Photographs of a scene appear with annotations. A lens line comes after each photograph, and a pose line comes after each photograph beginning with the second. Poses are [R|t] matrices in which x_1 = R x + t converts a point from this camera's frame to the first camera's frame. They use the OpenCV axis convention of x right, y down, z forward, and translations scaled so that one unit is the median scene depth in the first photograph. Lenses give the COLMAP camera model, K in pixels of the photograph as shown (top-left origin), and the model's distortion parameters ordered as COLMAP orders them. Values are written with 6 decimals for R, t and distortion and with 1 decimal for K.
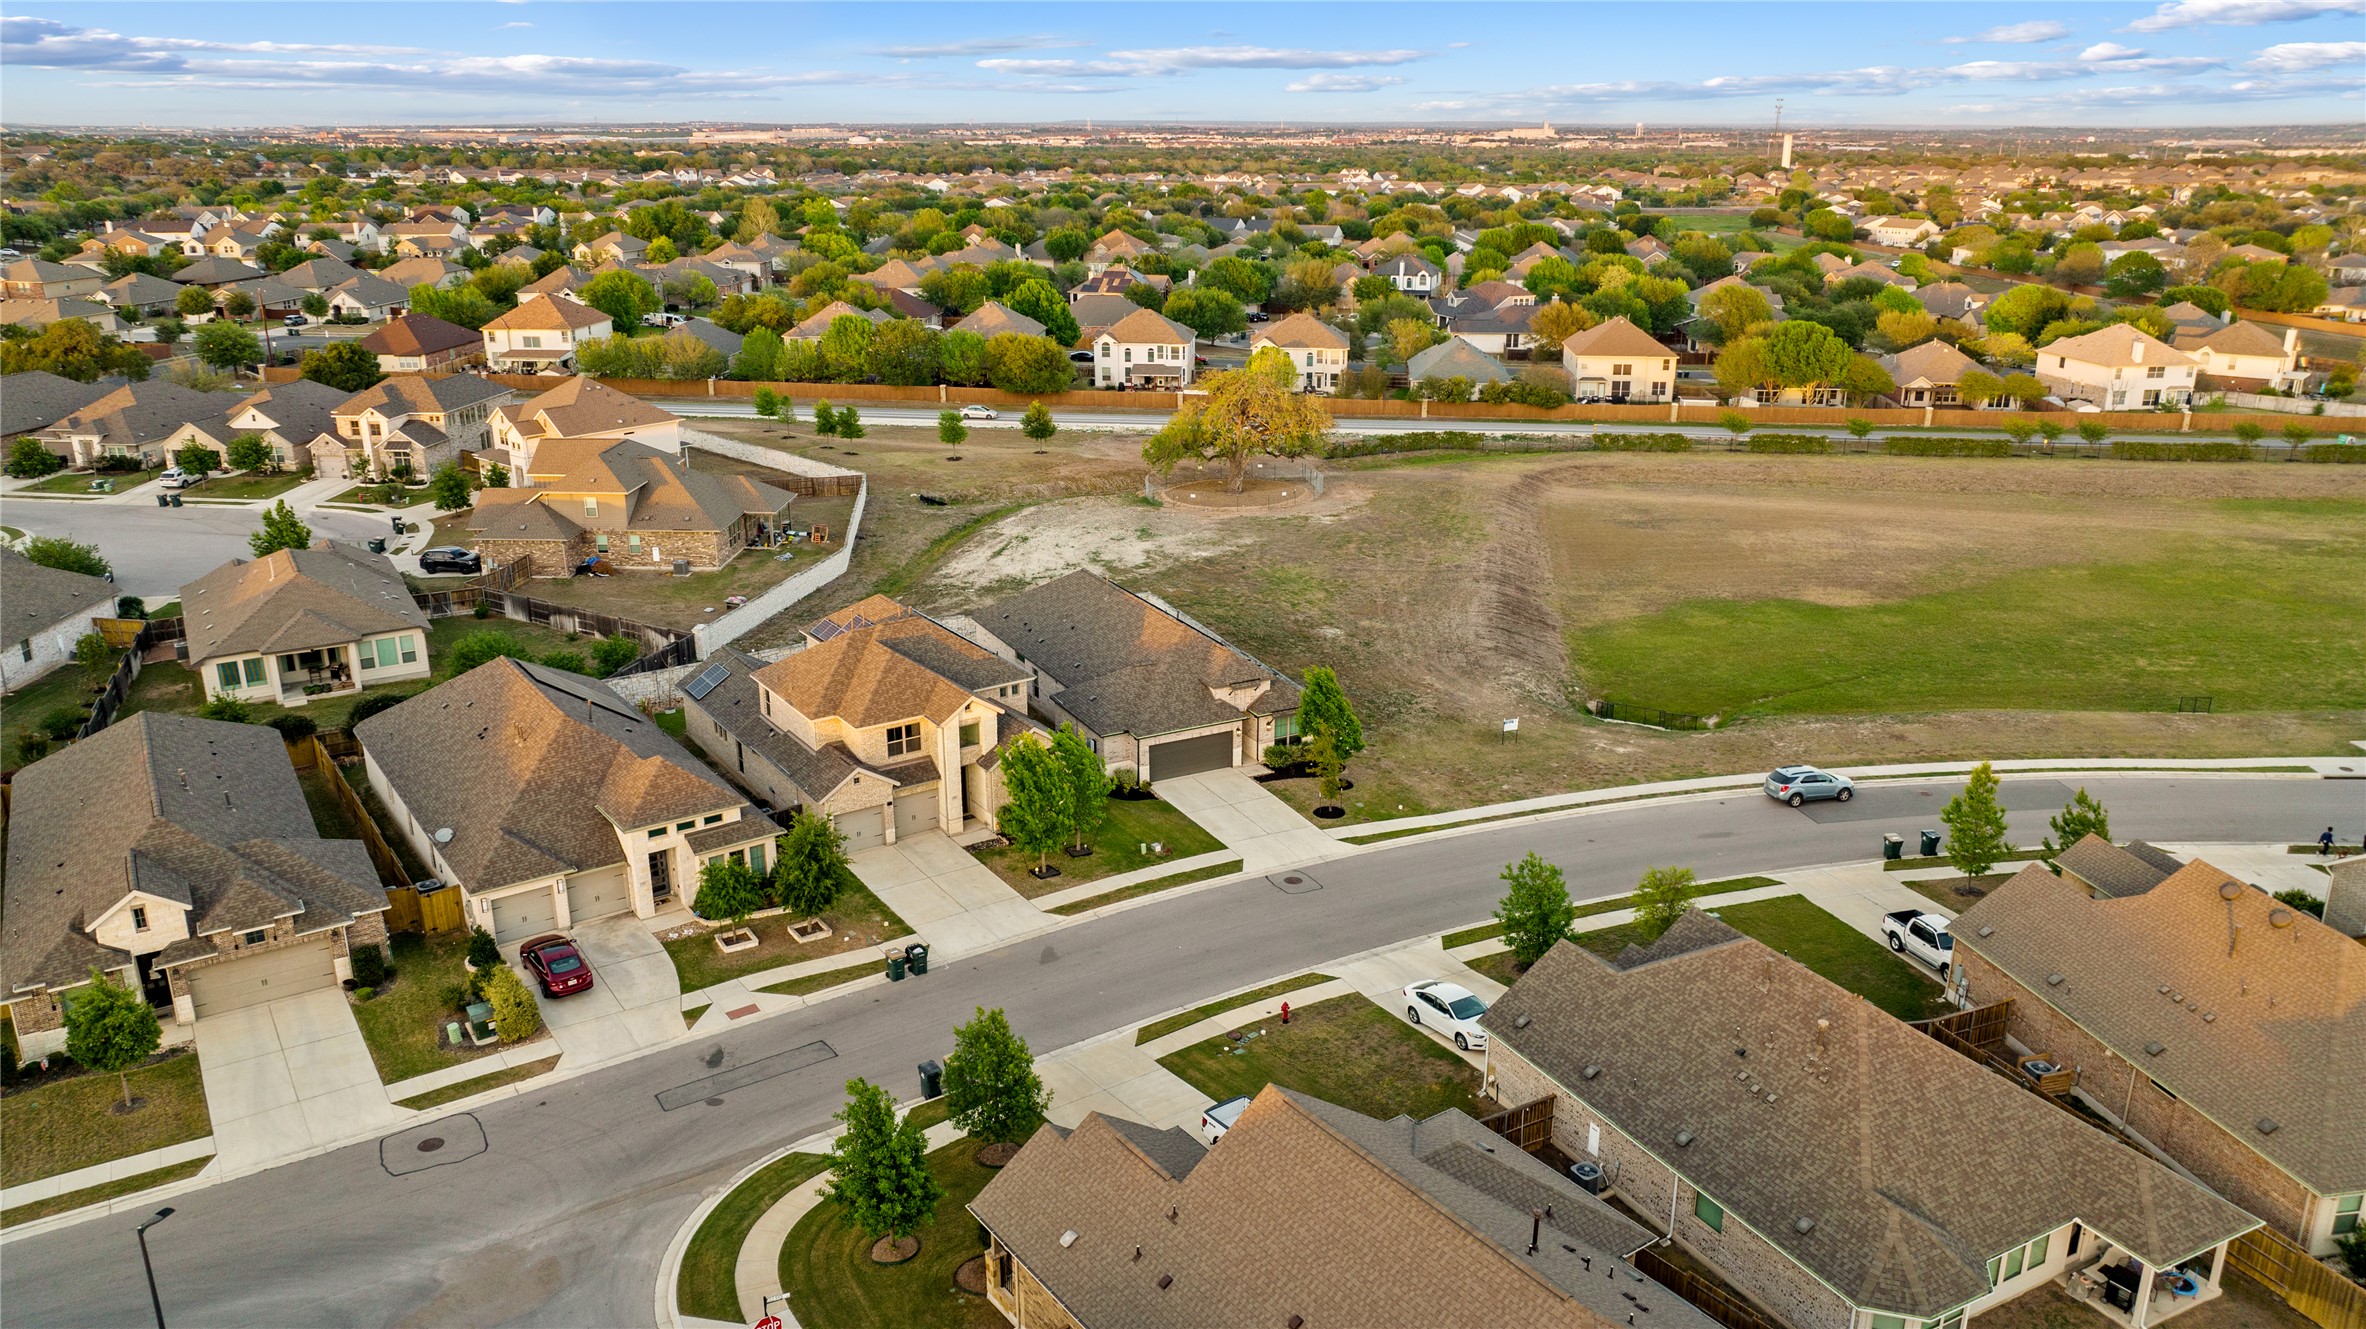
lens RADIAL K [[1662.8, 0, 1191.2], [0, 1662.8, 655.8], [0, 0, 1]] dist [-0.023317, 0.012635]
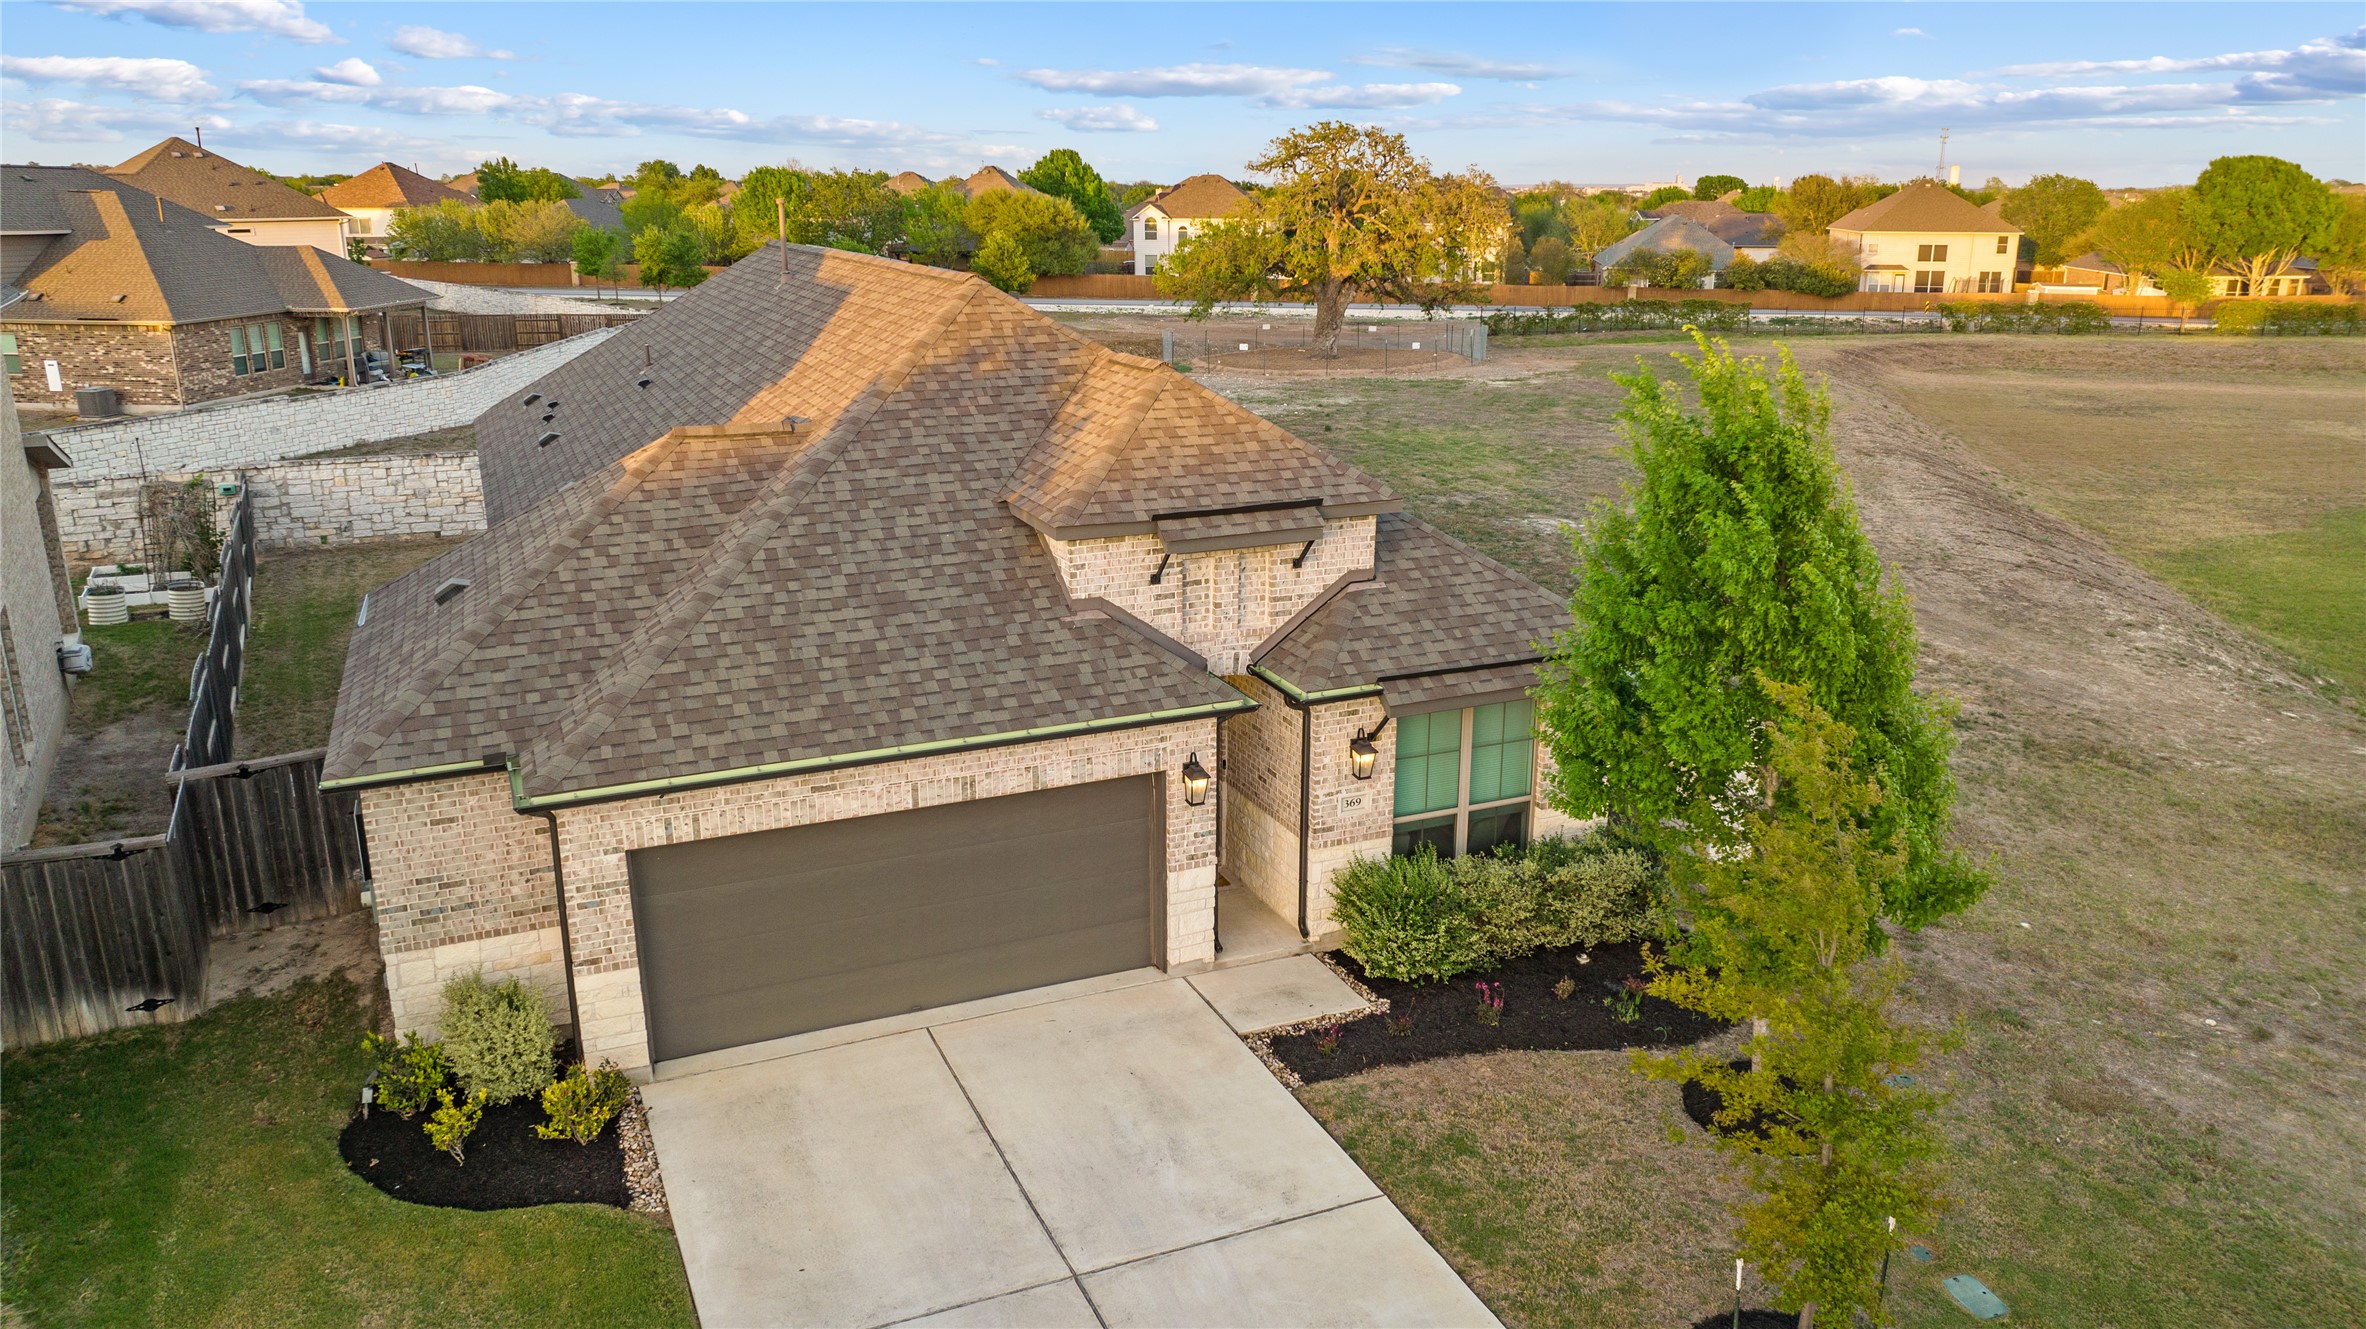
lens RADIAL K [[1662.8, 0, 1188.0], [0, 1662.8, 663.0], [0, 0, 1]] dist [-0.023317, 0.012635]
pose [[0.997235, 0.018132, -0.072067, 0.040102], [-0.020419, 0.999307, -0.031126, 0.037999], [0.071453, 0.032512, 0.996914, 0.805420]]
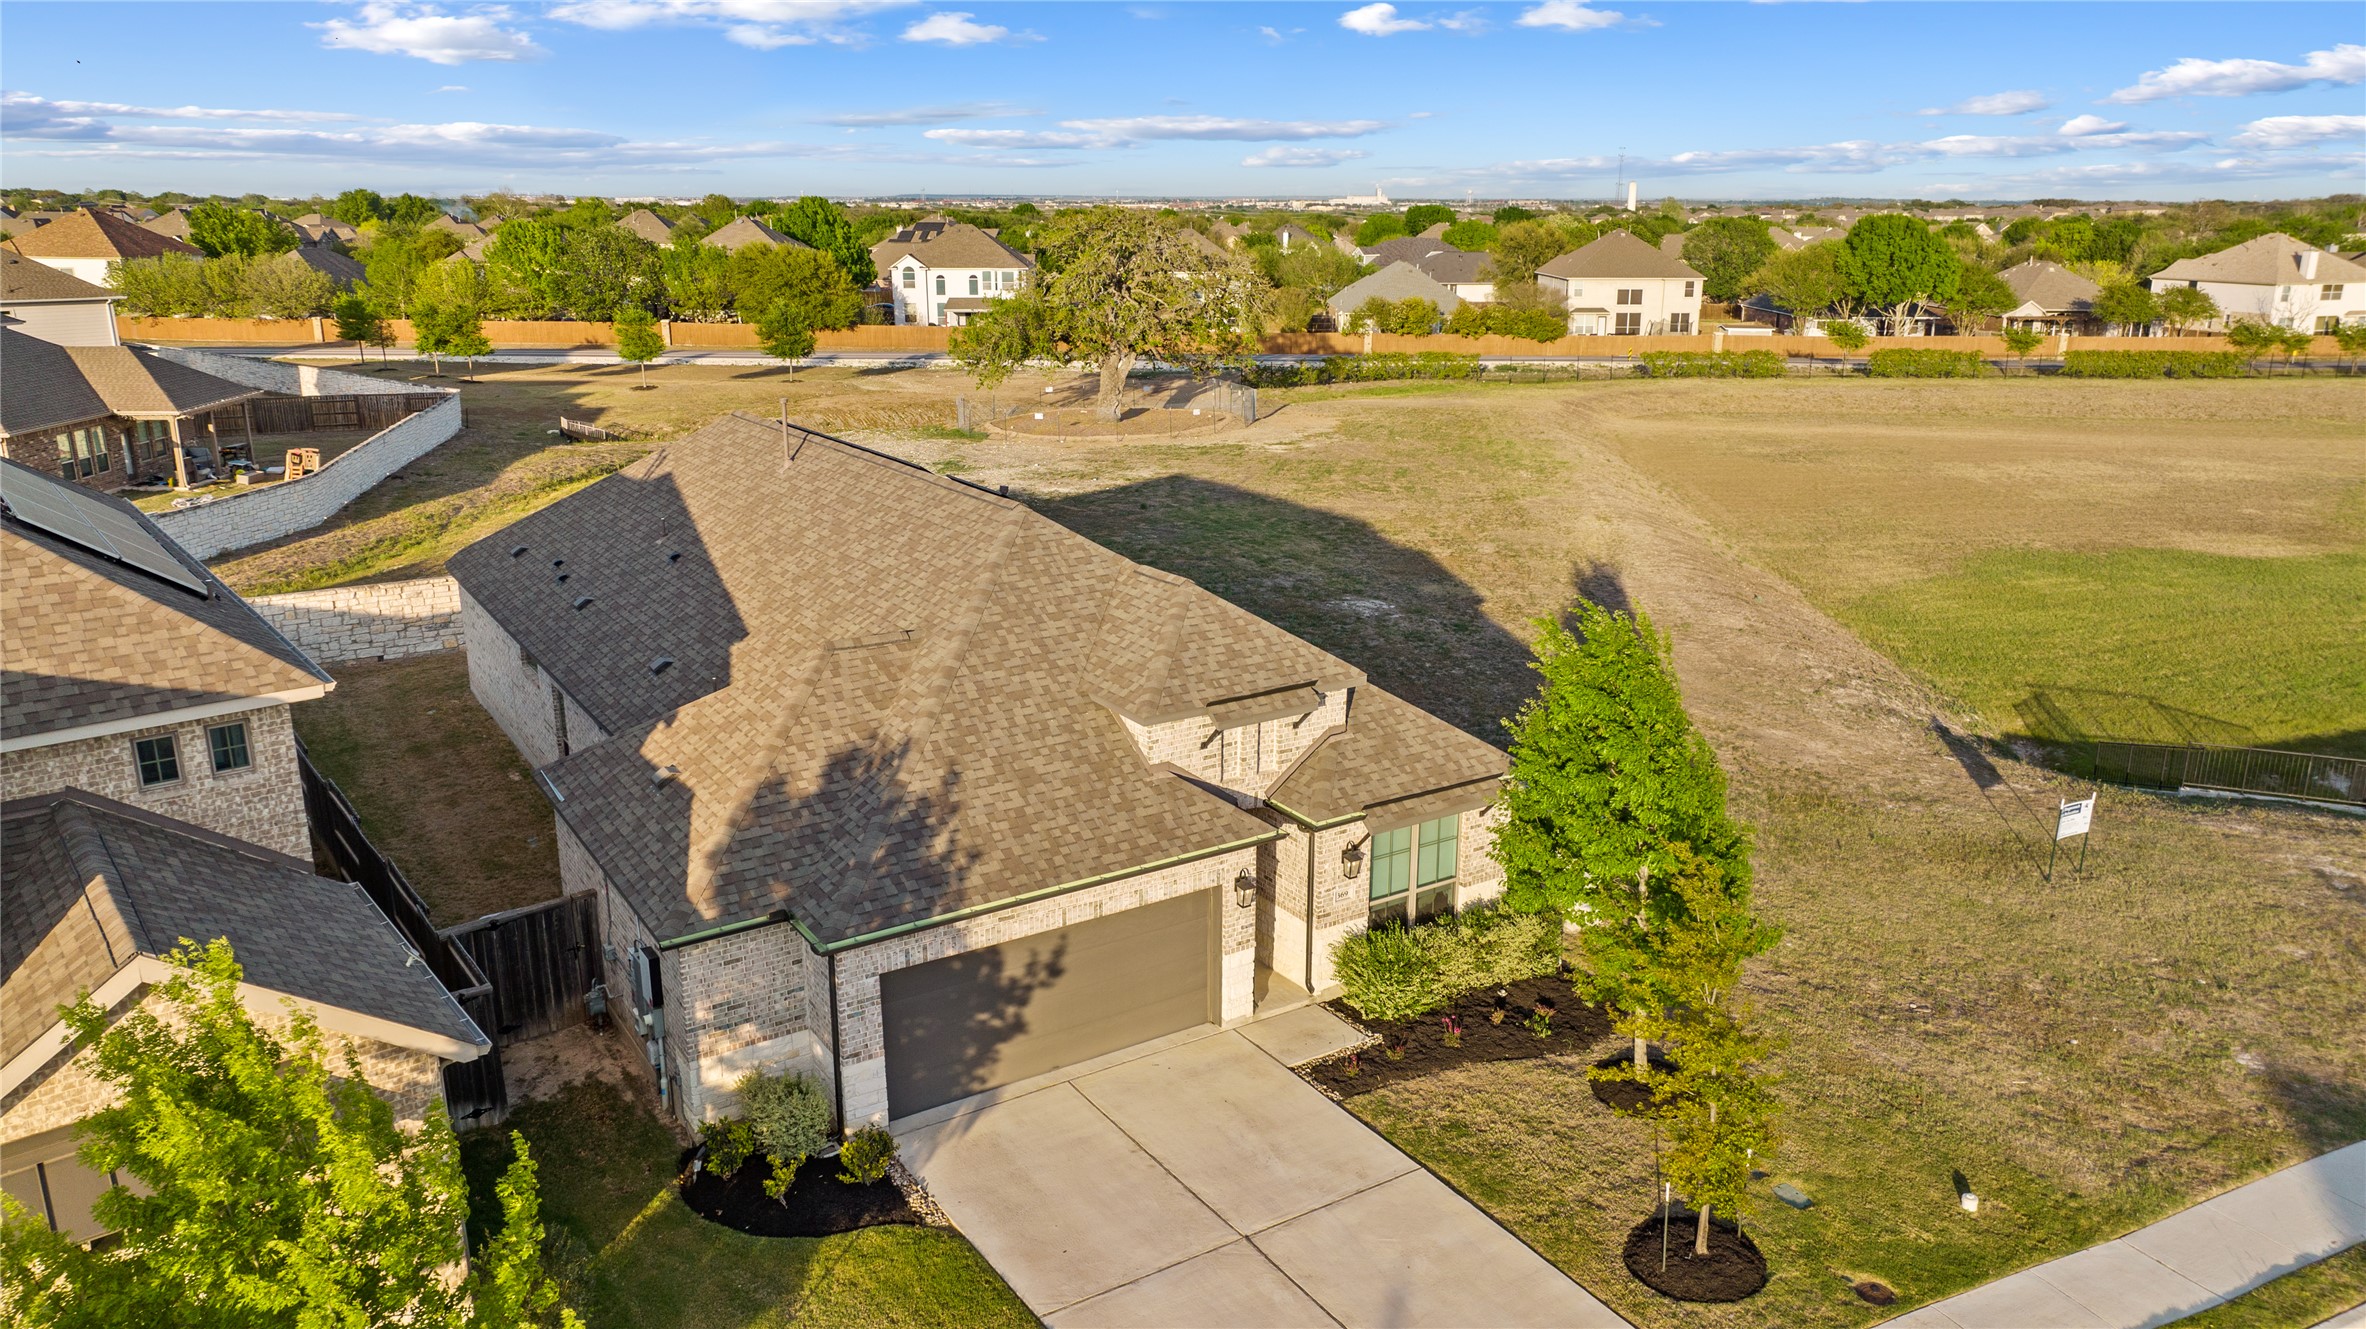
lens RADIAL K [[1662.8, 0, 1187.2], [0, 1662.8, 666.1], [0, 0, 1]] dist [-0.023317, 0.012635]
pose [[0.995703, -0.025211, 0.089102, -0.002085], [0.028410, 0.998990, -0.034825, 0.019654], [-0.088134, 0.037206, 0.995414, 0.732871]]
